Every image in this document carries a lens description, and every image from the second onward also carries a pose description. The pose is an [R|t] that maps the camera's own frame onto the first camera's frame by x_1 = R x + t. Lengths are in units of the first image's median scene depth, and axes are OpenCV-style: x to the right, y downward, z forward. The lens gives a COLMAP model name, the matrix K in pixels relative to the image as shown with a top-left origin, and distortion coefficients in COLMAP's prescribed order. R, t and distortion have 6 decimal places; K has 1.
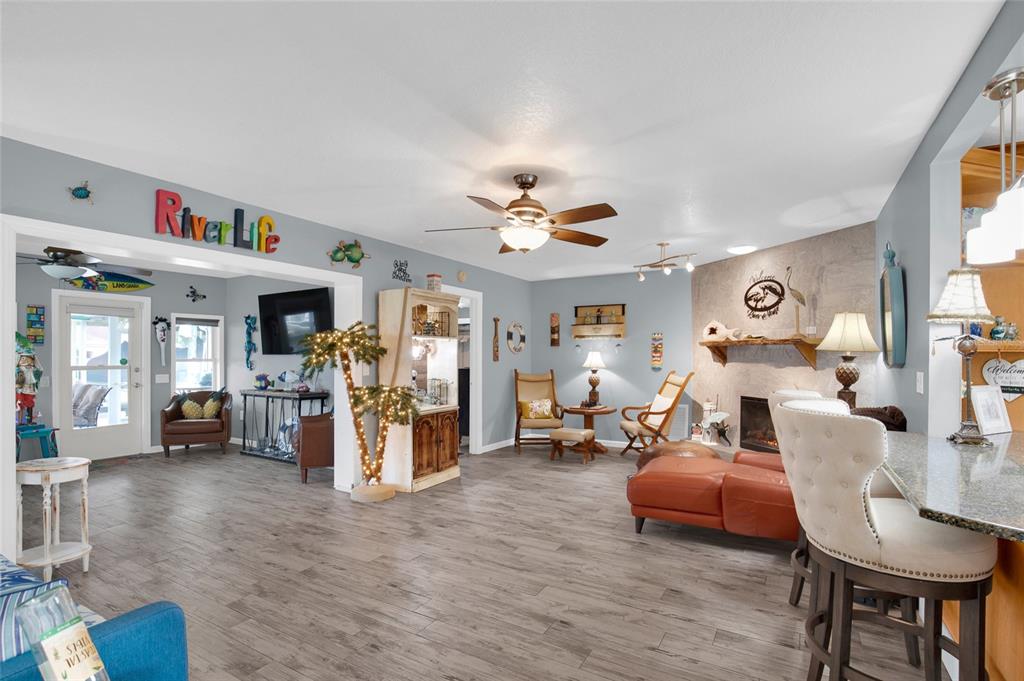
lens RADIAL K [[493.9, 0, 517.3], [0, 493.9, 352.1], [0, 0, 1]] dist [-0.031538, -0.000152]
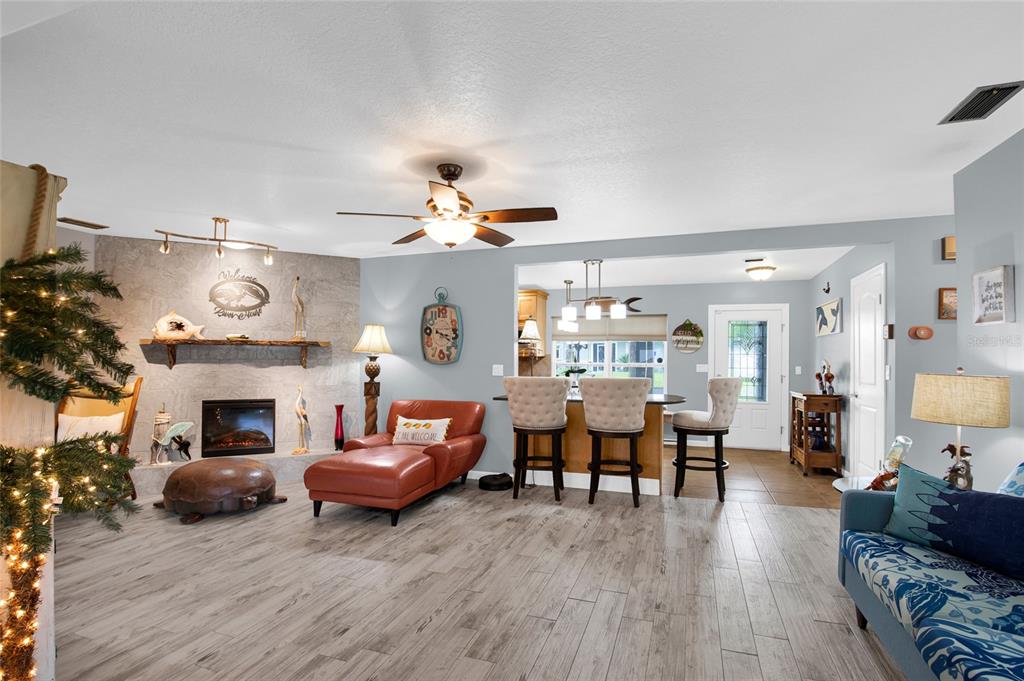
lens RADIAL K [[493.9, 0, 517.3], [0, 493.9, 352.1], [0, 0, 1]] dist [-0.031538, -0.000152]
pose [[-0.185459, 0.005961, 0.982634, -0.837429], [-0.008598, 0.999933, -0.007689, 0.003160], [-0.982614, -0.009875, -0.185395, 0.939261]]
